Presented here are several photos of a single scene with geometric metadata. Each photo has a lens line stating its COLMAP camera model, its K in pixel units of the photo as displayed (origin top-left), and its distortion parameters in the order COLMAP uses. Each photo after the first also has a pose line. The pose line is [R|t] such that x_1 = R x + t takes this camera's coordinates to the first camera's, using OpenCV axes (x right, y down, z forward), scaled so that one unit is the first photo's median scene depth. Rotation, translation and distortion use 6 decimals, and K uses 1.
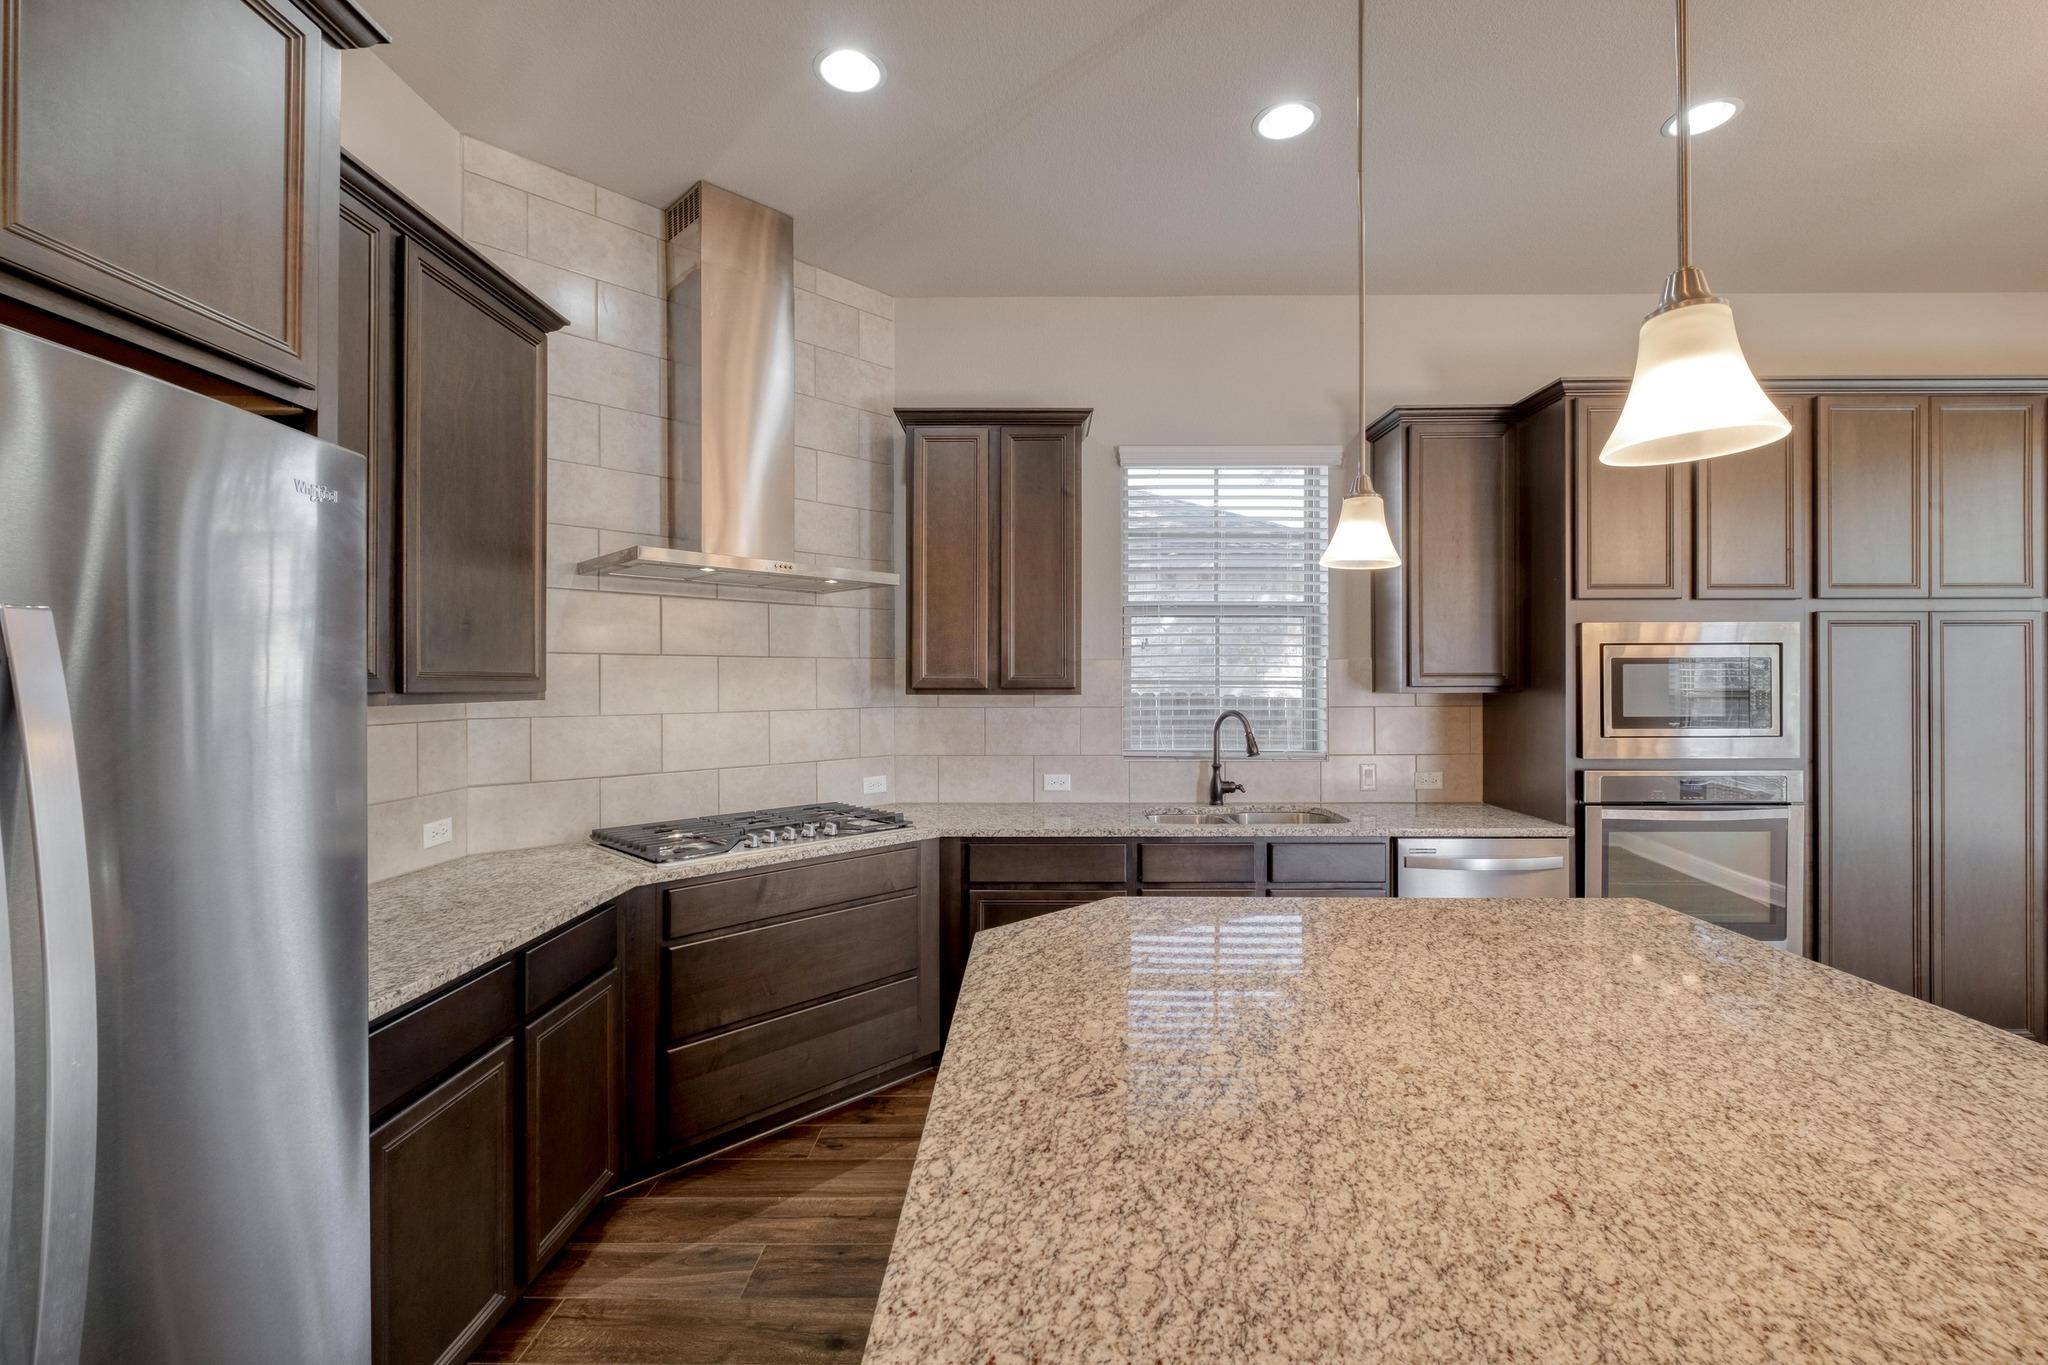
lens RADIAL K [[887.5, 0, 1041.1], [0, 887.5, 679.3], [0, 0, 1]] dist [0.000504, -0.001095]
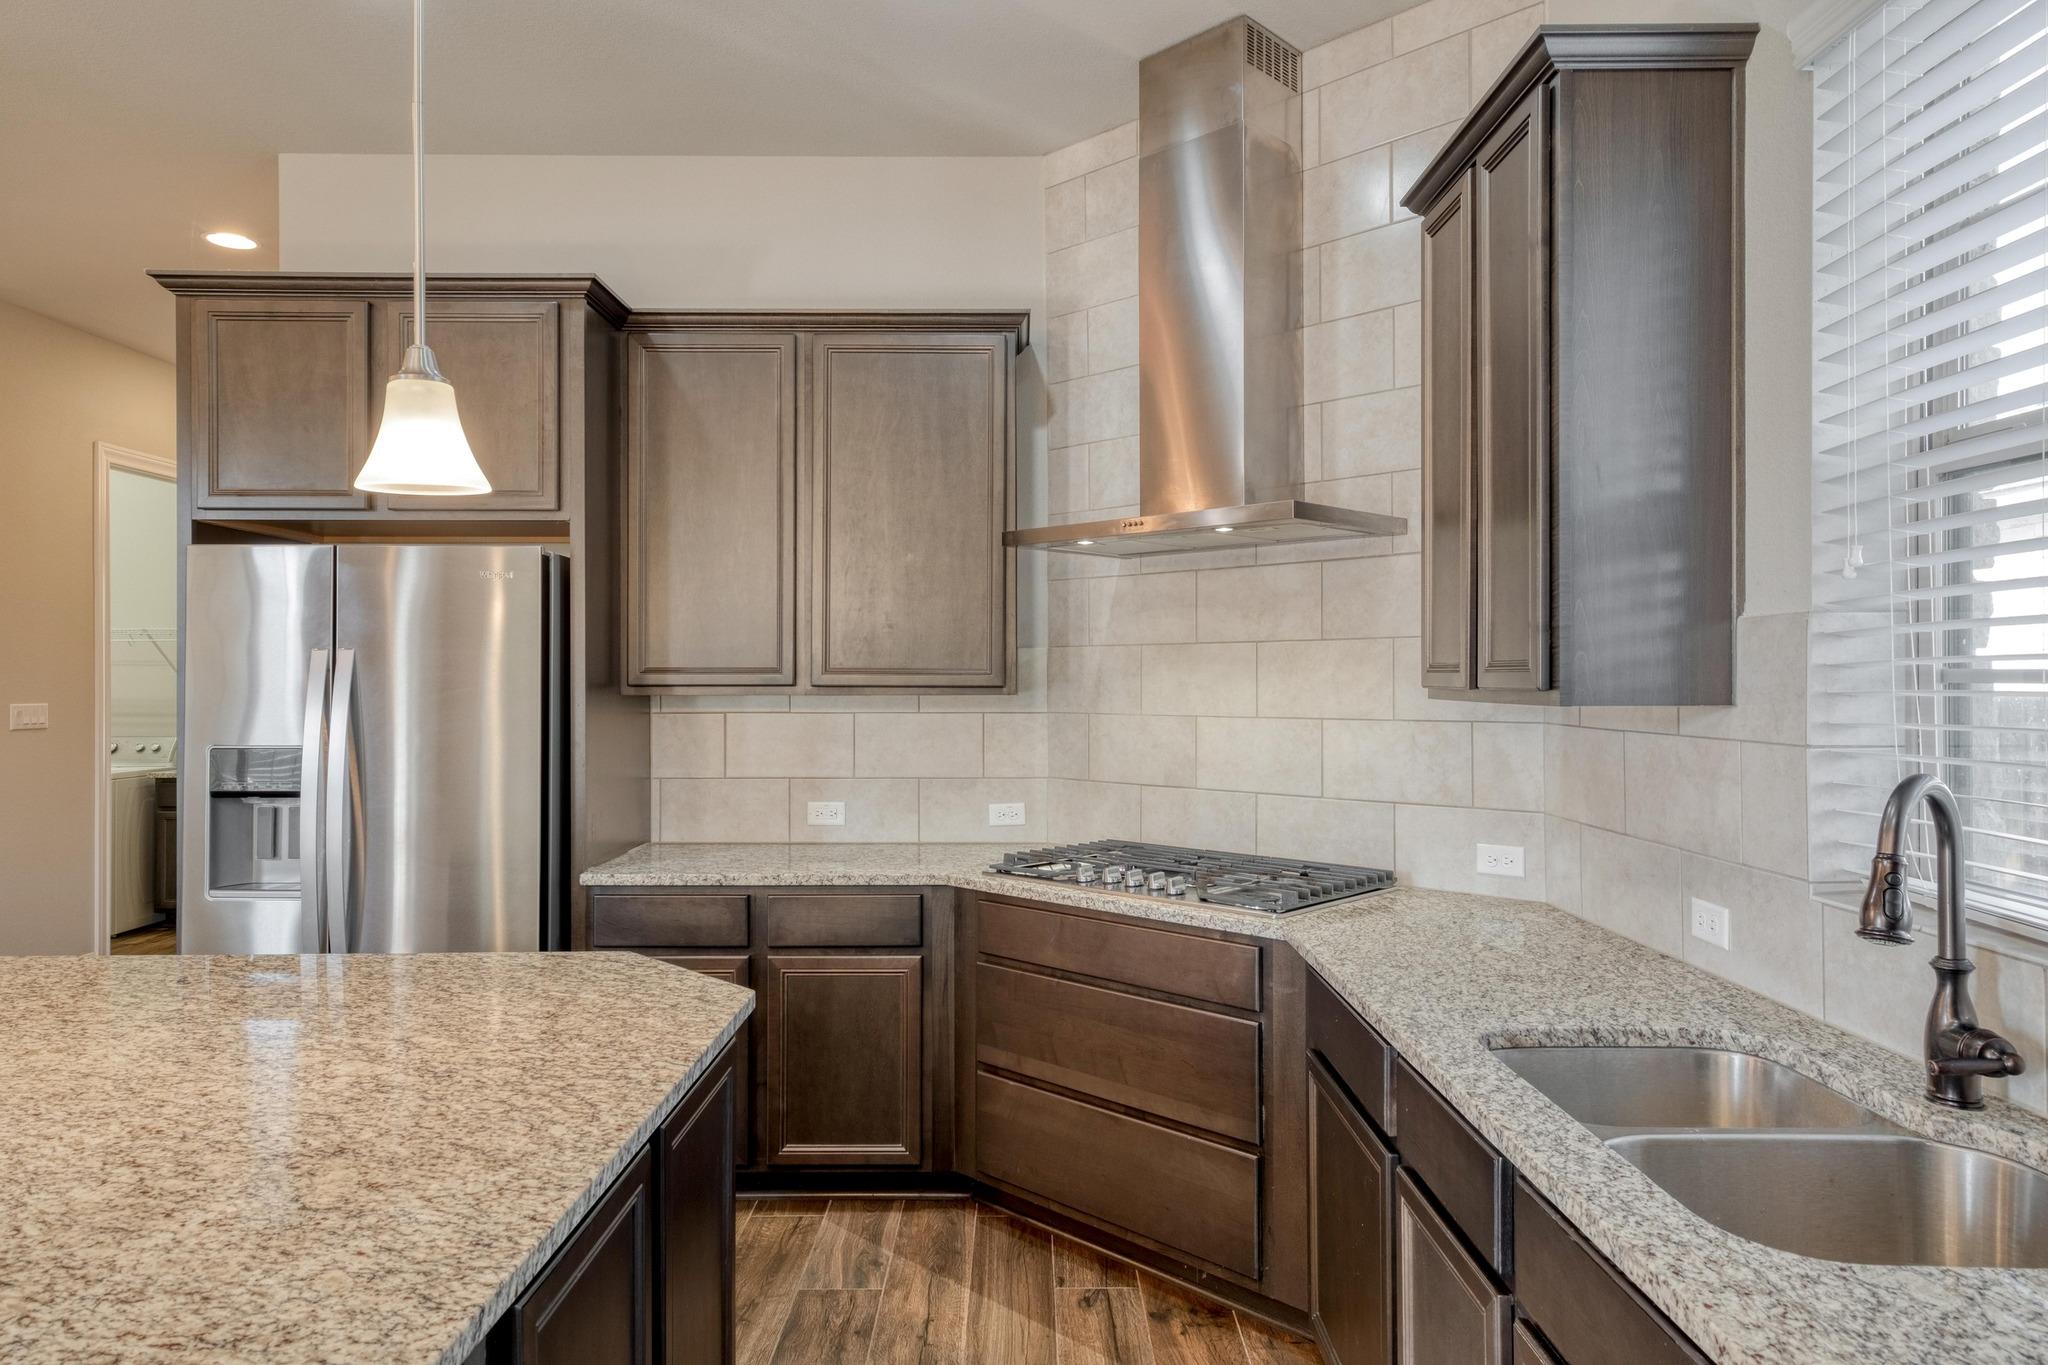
lens RADIAL K [[1284.4, 0, 1025.2], [0, 1284.4, 678.4], [0, 0, 1]] dist [0.017432, 0.000544]
pose [[-0.000100, 0.002350, -0.999997, 0.737441], [0.004543, 0.999987, 0.002350, 0.000859], [0.999990, -0.004543, -0.000110, 0.826342]]
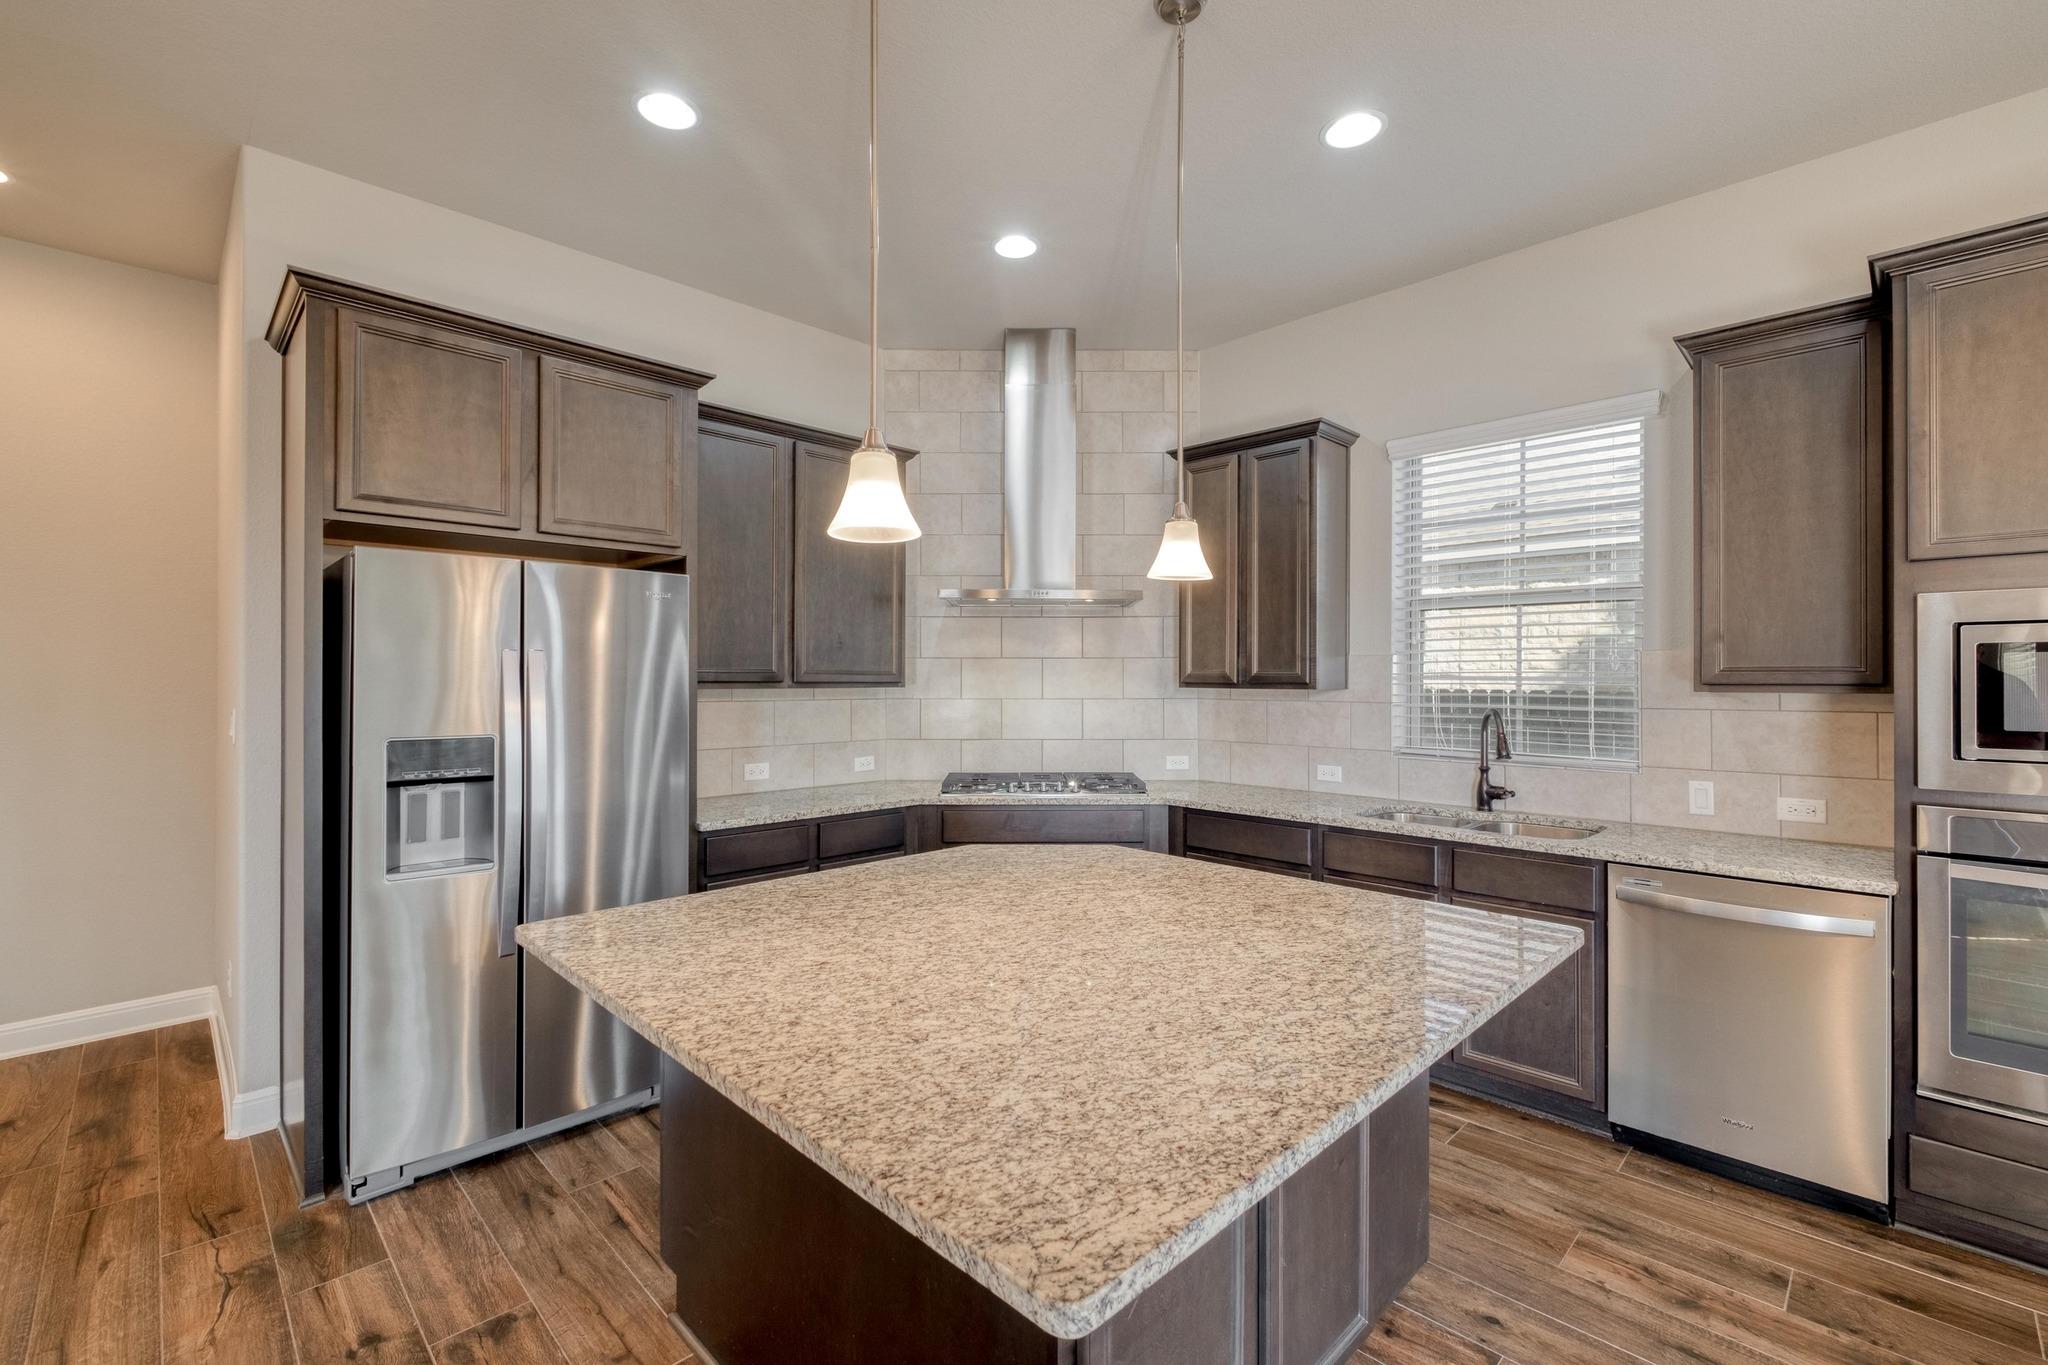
lens RADIAL K [[889.1, 0, 1024.9], [0, 889.1, 677.3], [0, 0, 1]] dist [-0.000627, -0.000688]
pose [[0.704212, 0.001604, -0.709988, 0.614655], [-0.000592, 0.999998, 0.001672, 0.001422], [0.709989, -0.000758, 0.704212, 0.006998]]
